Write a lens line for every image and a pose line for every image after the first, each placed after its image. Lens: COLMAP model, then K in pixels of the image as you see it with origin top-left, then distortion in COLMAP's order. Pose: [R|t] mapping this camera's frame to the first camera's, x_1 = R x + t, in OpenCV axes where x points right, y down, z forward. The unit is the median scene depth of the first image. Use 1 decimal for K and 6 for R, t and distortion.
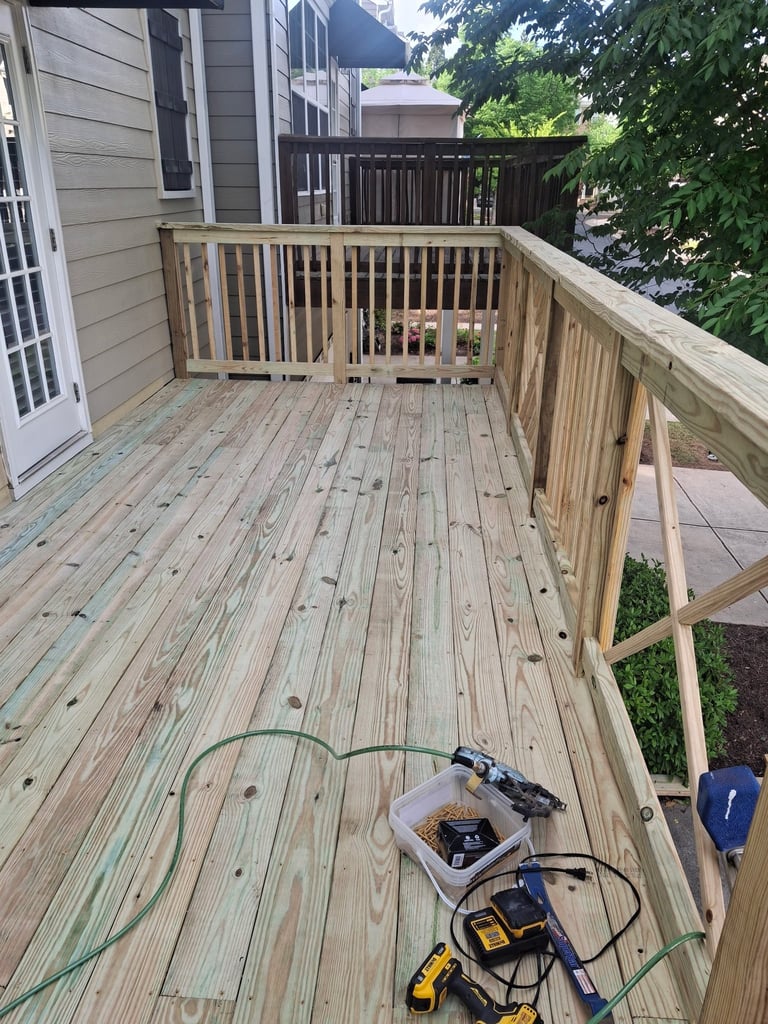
lens RADIAL K [[755.8, 0, 385.6], [0, 755.8, 507.5], [0, 0, 1]] dist [-0.010360, -0.003762]
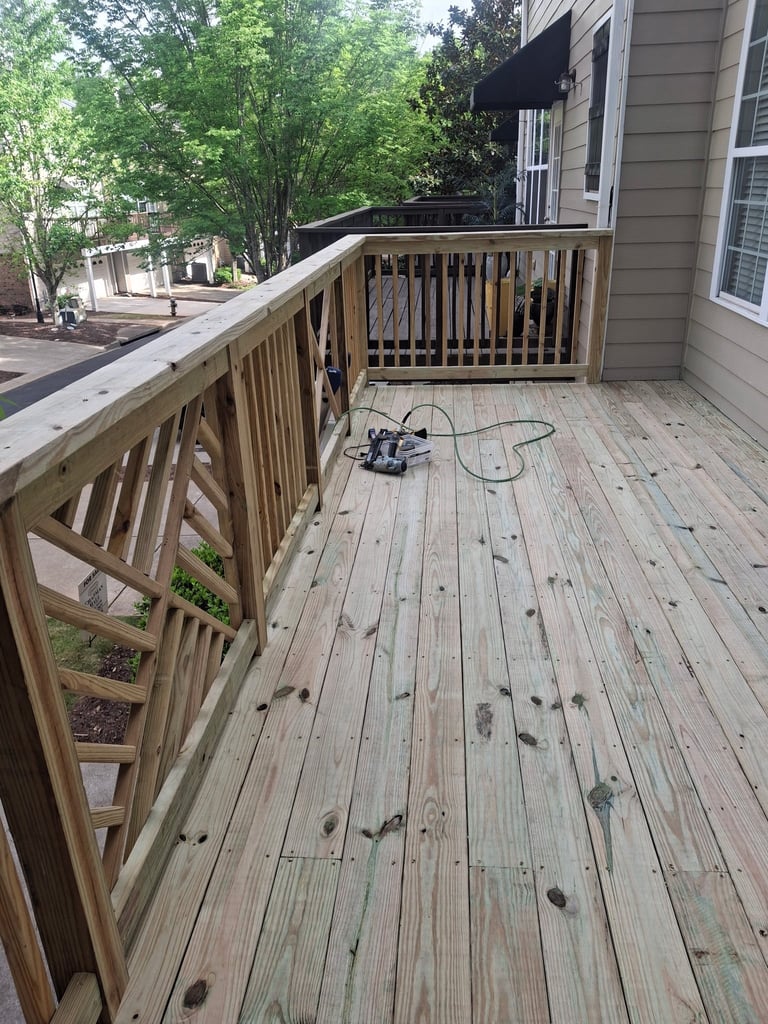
lens RADIAL K [[755.8, 0, 387.3], [0, 755.8, 516.1], [0, 0, 1]] dist [-0.010360, -0.003762]
pose [[-0.999586, 0.015763, 0.024054, 0.053208], [0.028234, 0.696979, 0.716536, -0.628355], [-0.005470, 0.716918, -0.697136, 1.478206]]
